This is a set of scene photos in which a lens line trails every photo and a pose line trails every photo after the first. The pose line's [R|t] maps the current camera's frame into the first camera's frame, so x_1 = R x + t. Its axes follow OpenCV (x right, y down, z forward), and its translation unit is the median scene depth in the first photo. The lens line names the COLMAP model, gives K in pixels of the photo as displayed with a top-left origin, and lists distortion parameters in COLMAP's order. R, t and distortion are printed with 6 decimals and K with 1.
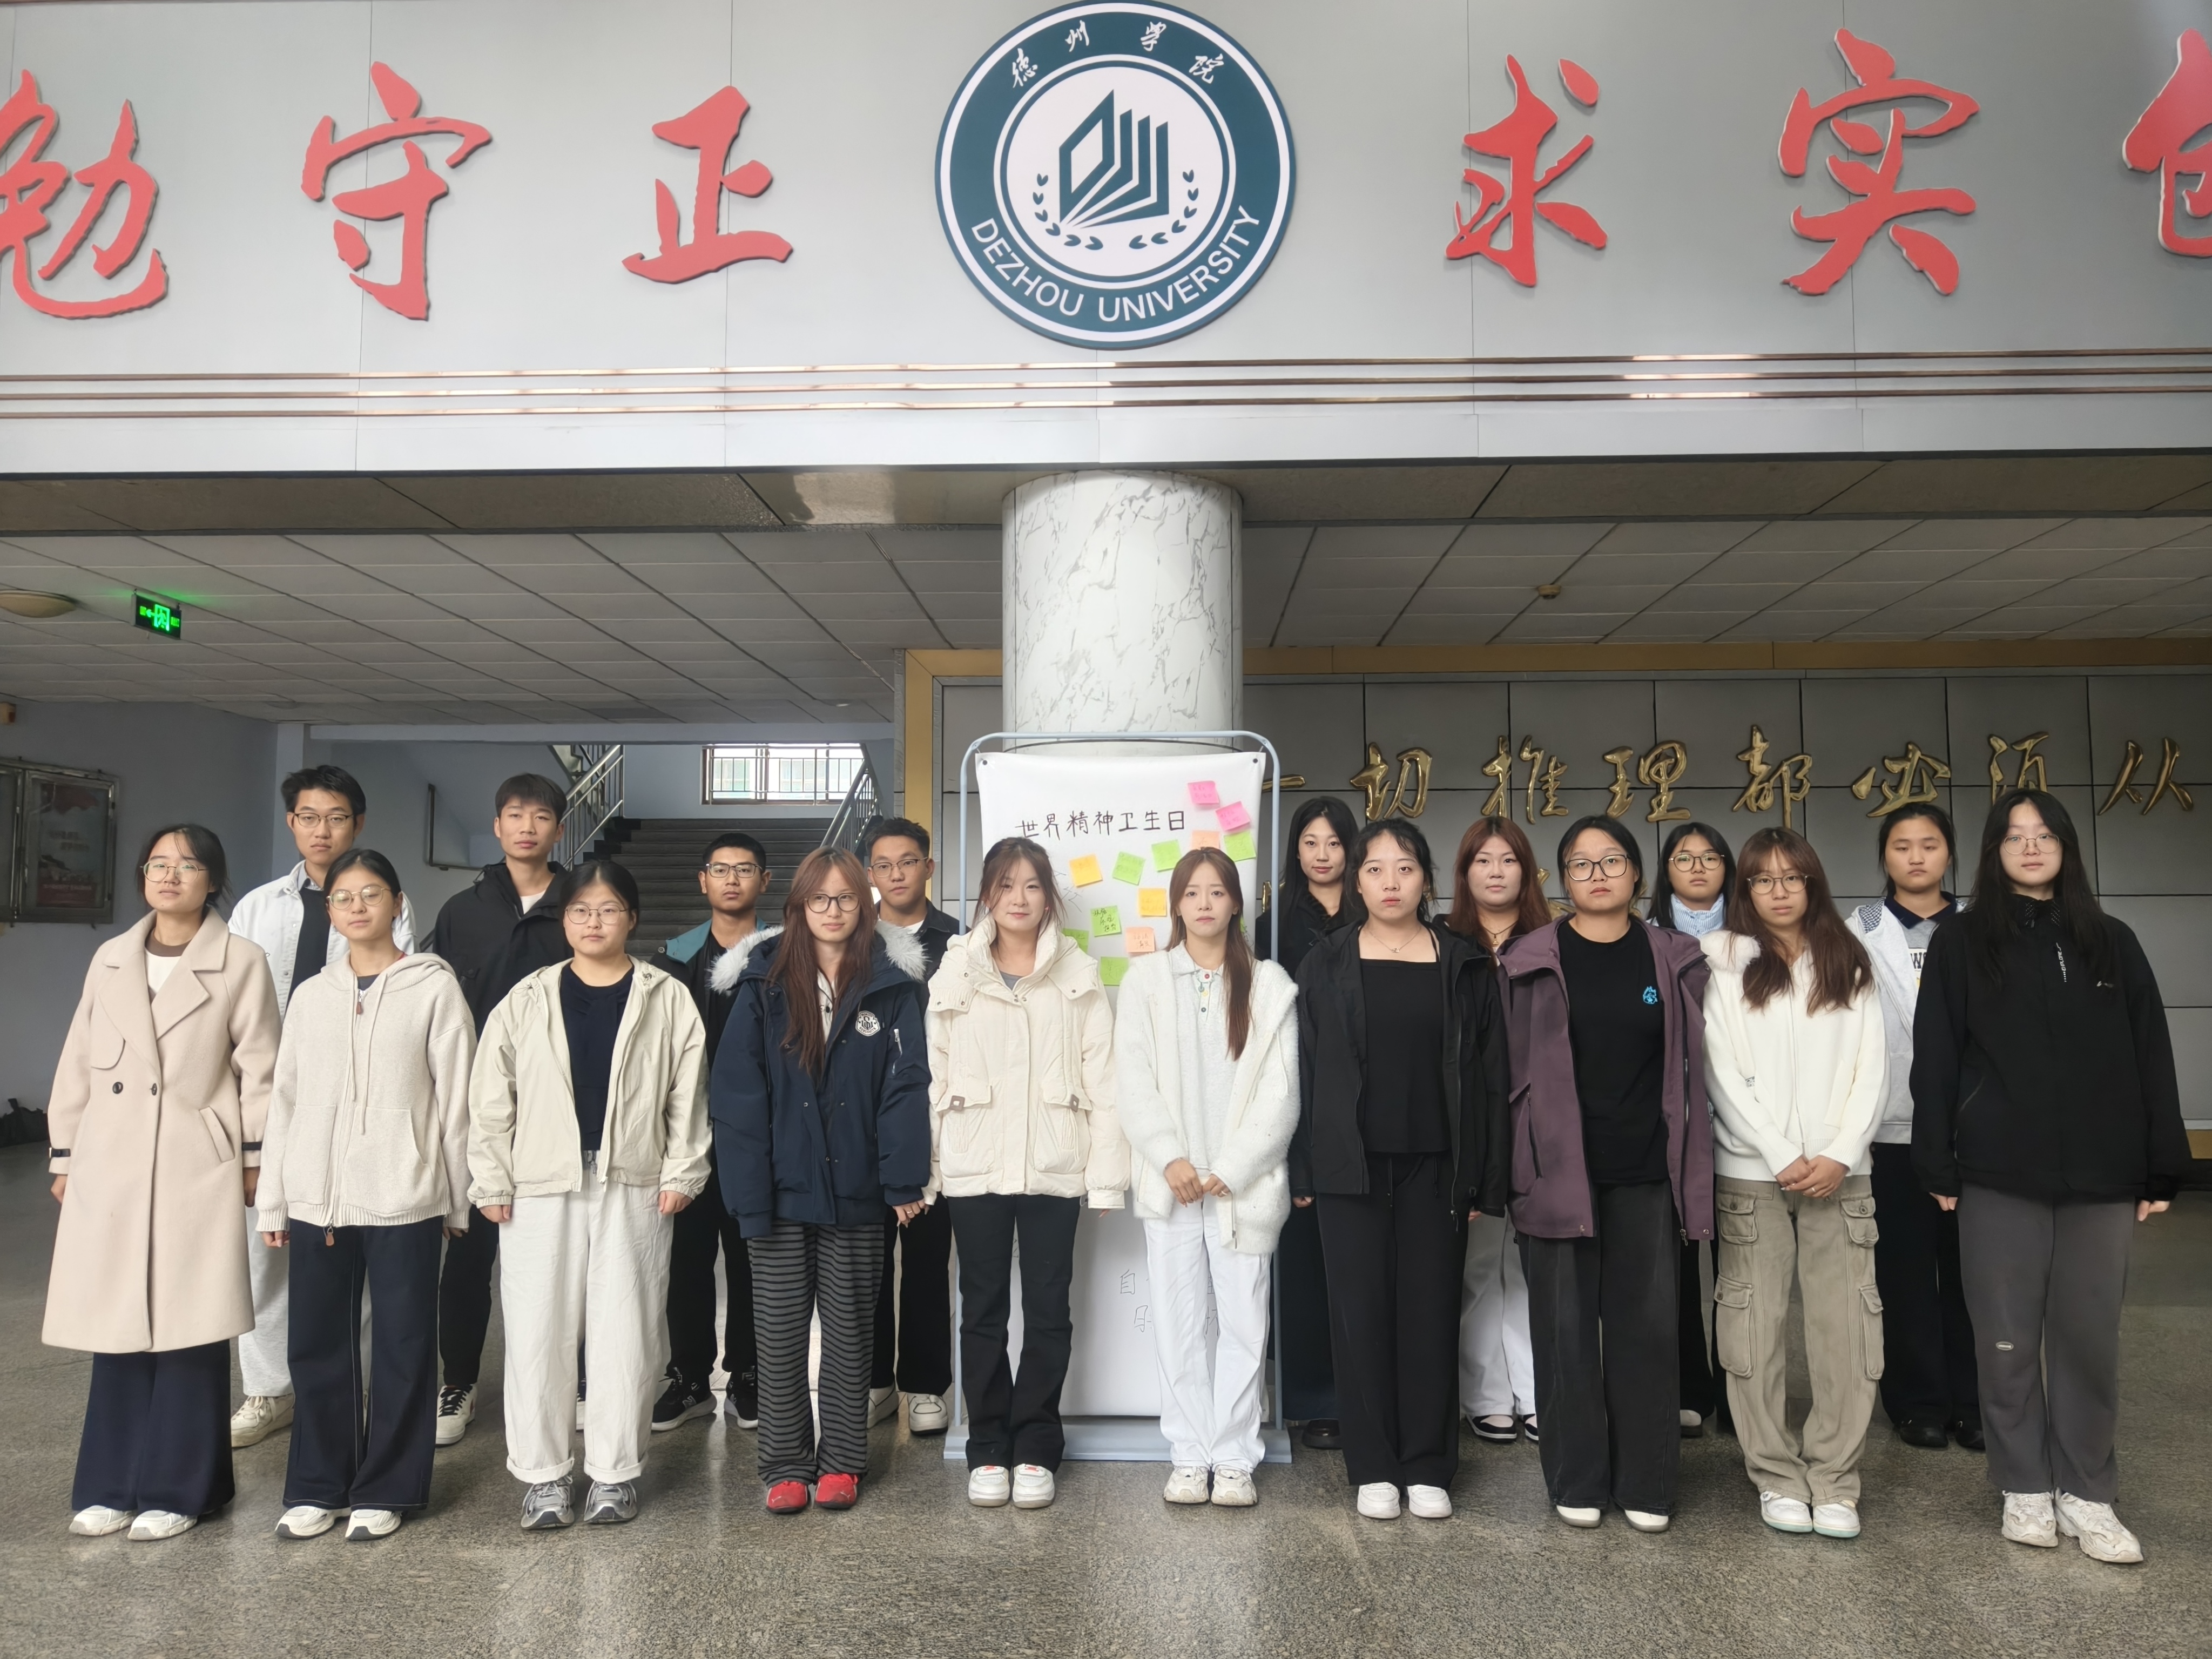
lens RADIAL K [[1542.8, 0, 1109.7], [0, 1542.8, 826.5], [0, 0, 1]] dist [0.005263, 0.000240]
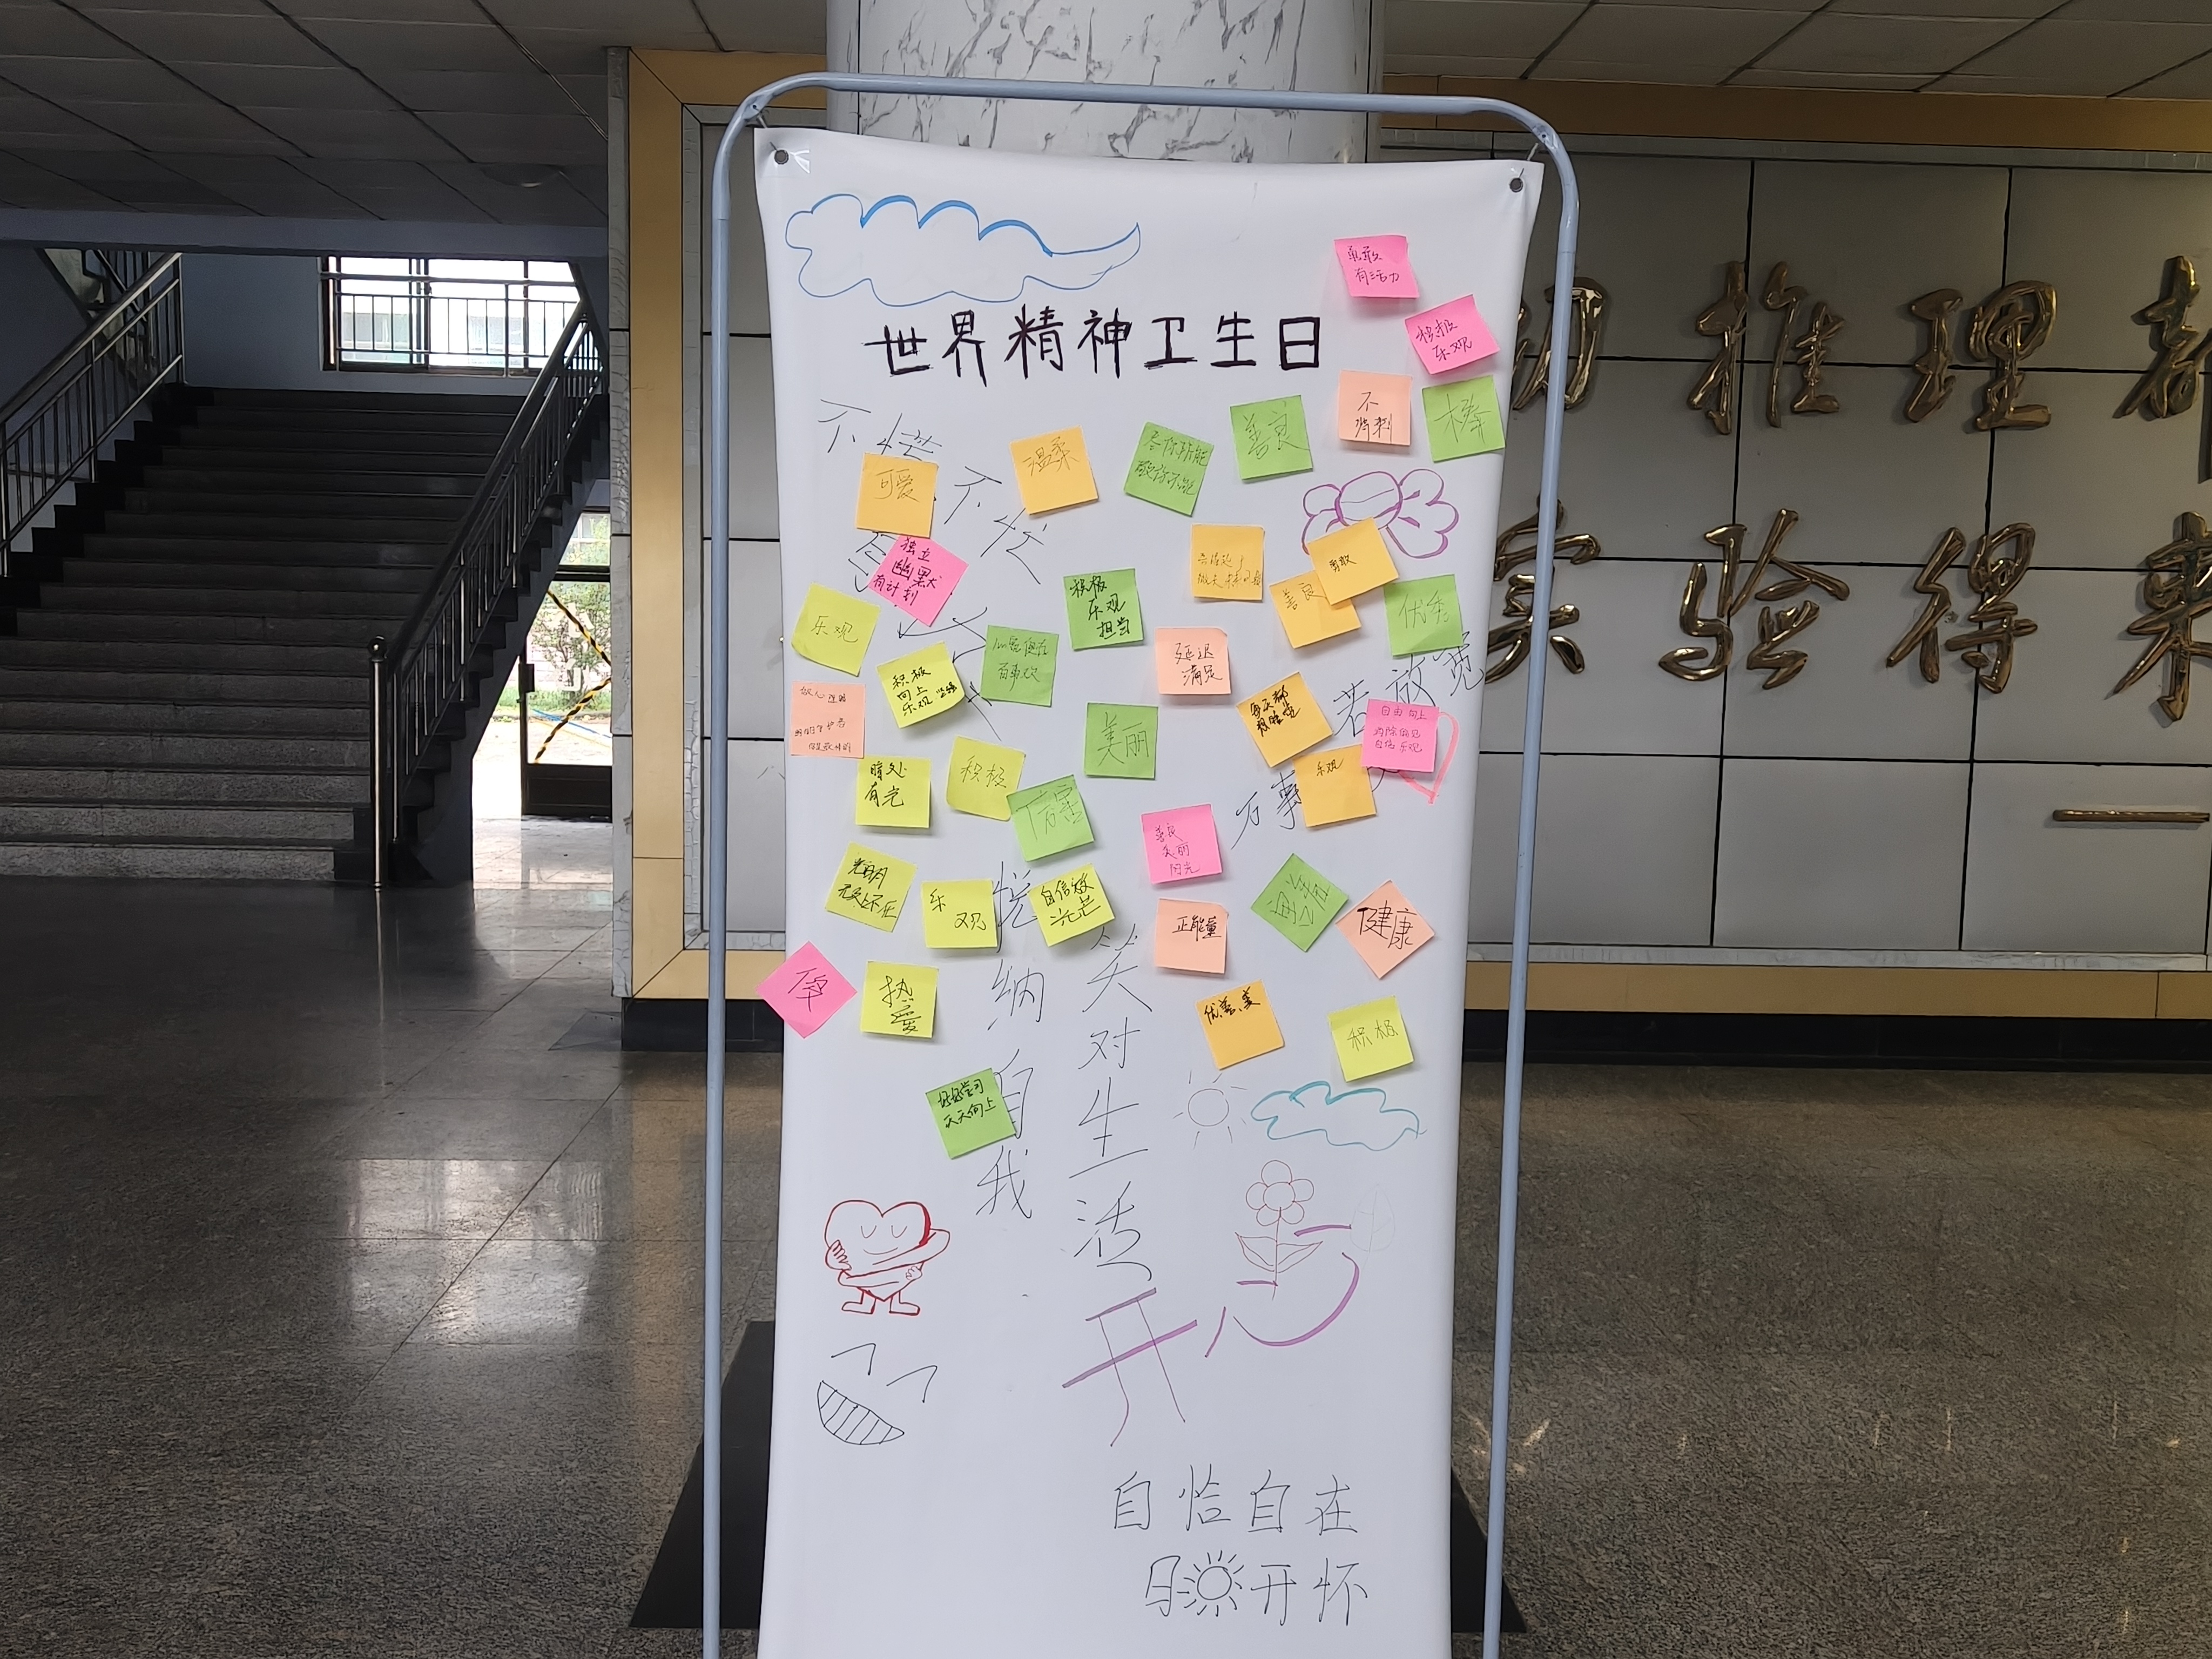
lens RADIAL K [[2181.5, 0, 1103.4], [0, 2181.5, 836.7], [0, 0, 1]] dist [0.052175, 0.000000]
pose [[0.997543, 0.020987, 0.066835, -0.030812], [-0.032538, 0.983718, 0.176747, 0.018036], [-0.062037, -0.178487, 0.981985, 0.391960]]
